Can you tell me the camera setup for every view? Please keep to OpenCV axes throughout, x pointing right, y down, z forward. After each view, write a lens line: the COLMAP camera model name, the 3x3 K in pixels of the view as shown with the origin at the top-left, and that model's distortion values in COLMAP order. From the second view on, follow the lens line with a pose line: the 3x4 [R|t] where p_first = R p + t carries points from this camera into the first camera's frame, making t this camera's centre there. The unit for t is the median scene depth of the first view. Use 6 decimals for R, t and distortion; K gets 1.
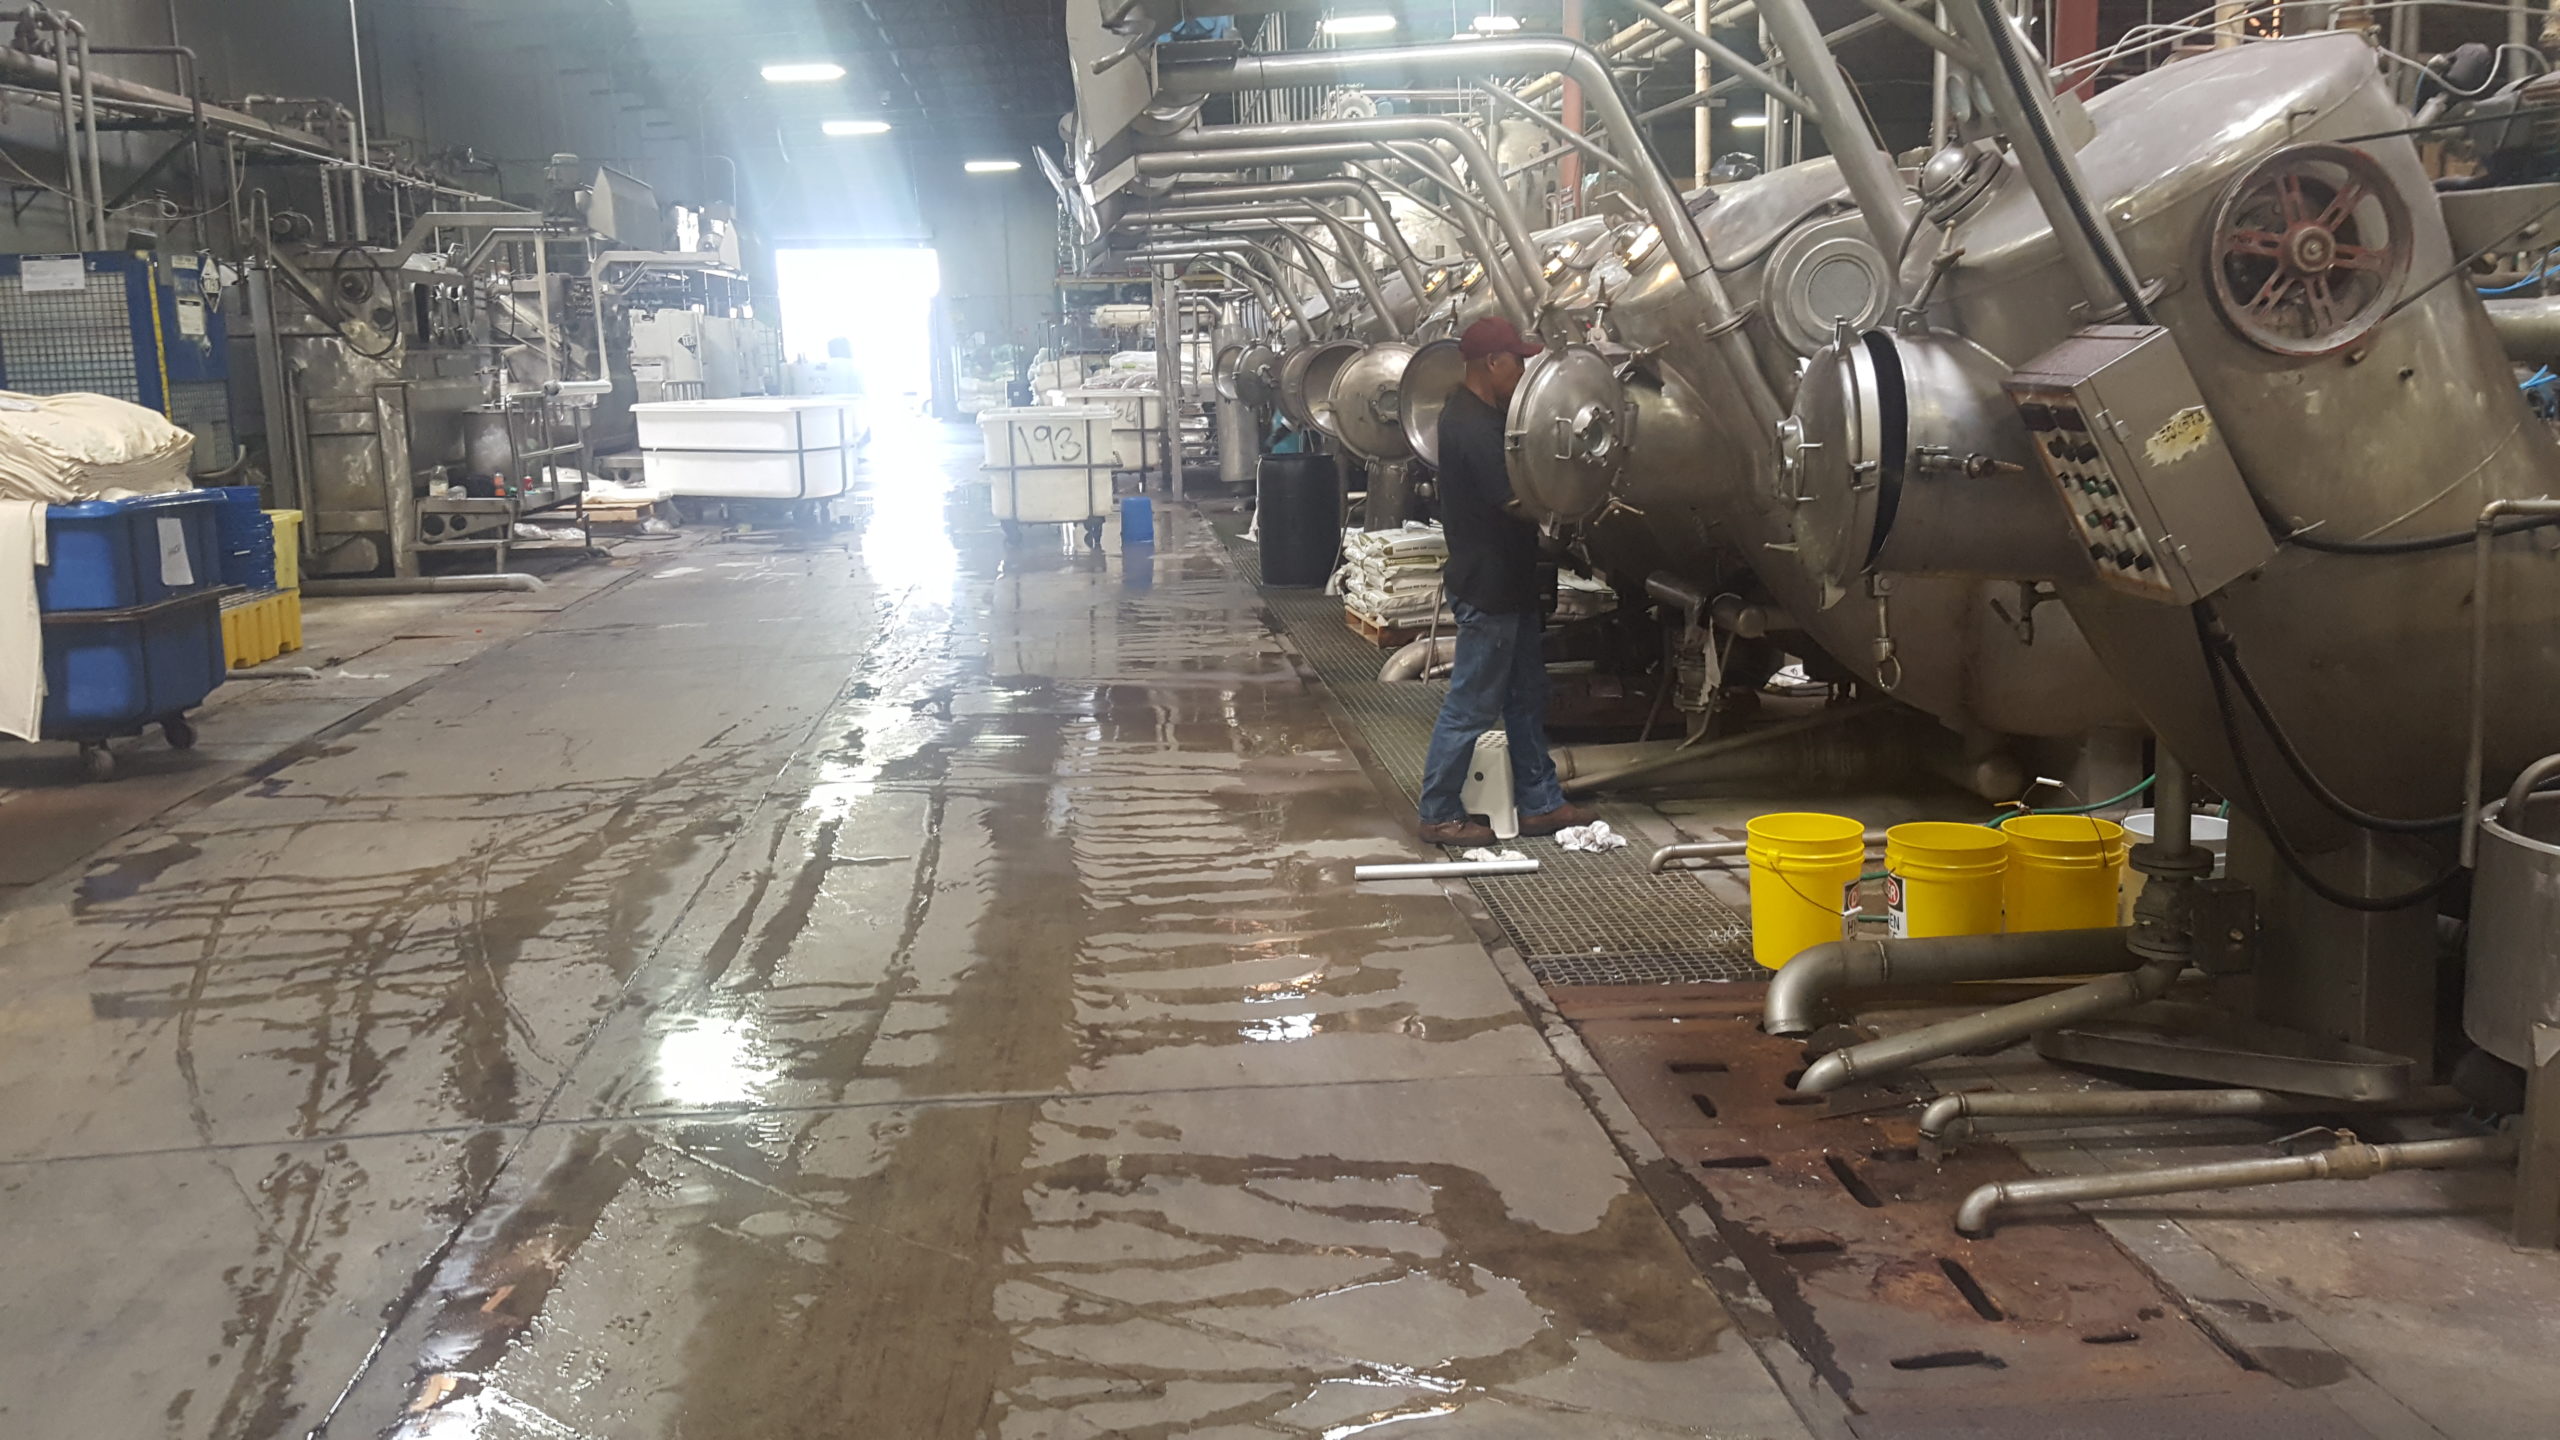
lens RADIAL K [[1887.9, 0, 1280.0], [0, 1887.9, 720.0], [0, 0, 1]] dist [0.106622, -0.174468]
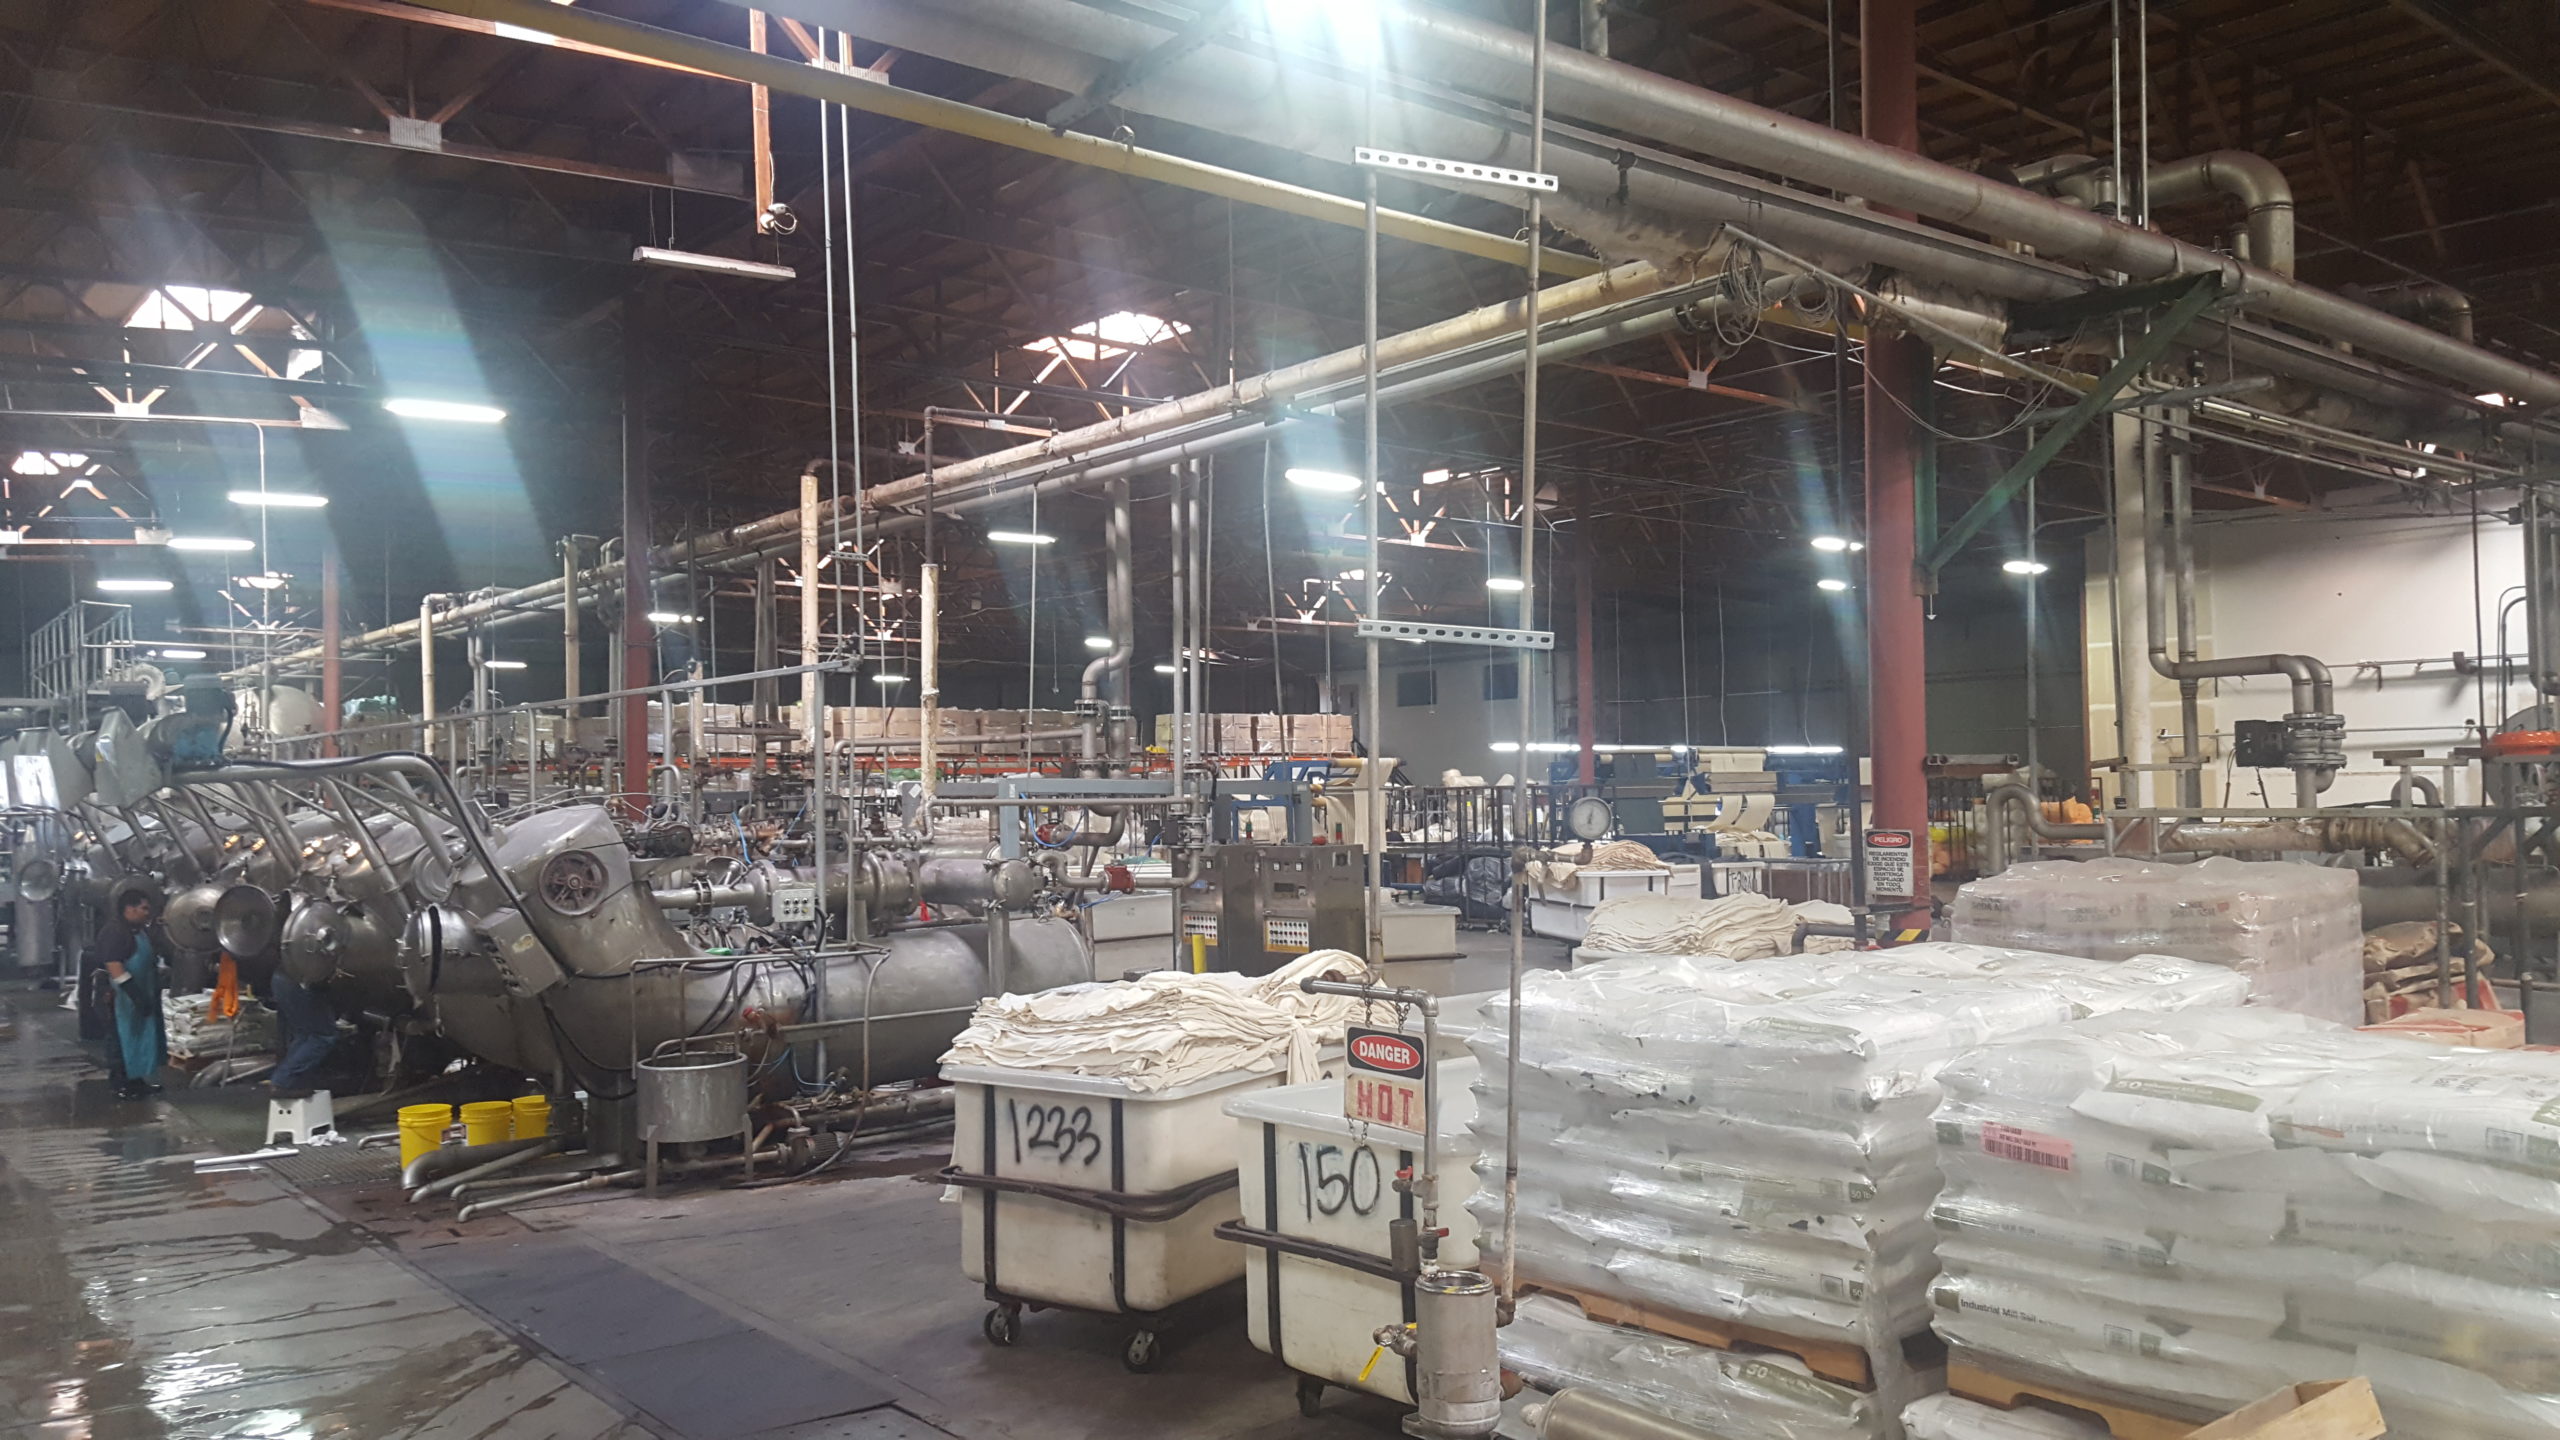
lens RADIAL K [[1887.9, 0, 1280.0], [0, 1887.9, 720.0], [0, 0, 1]] dist [0.106622, -0.174468]
pose [[0.825076, 0.034667, 0.563957, -0.176774], [0.100142, 0.973342, -0.206341, 0.161867], [-0.556077, 0.226723, 0.799610, -1.386015]]
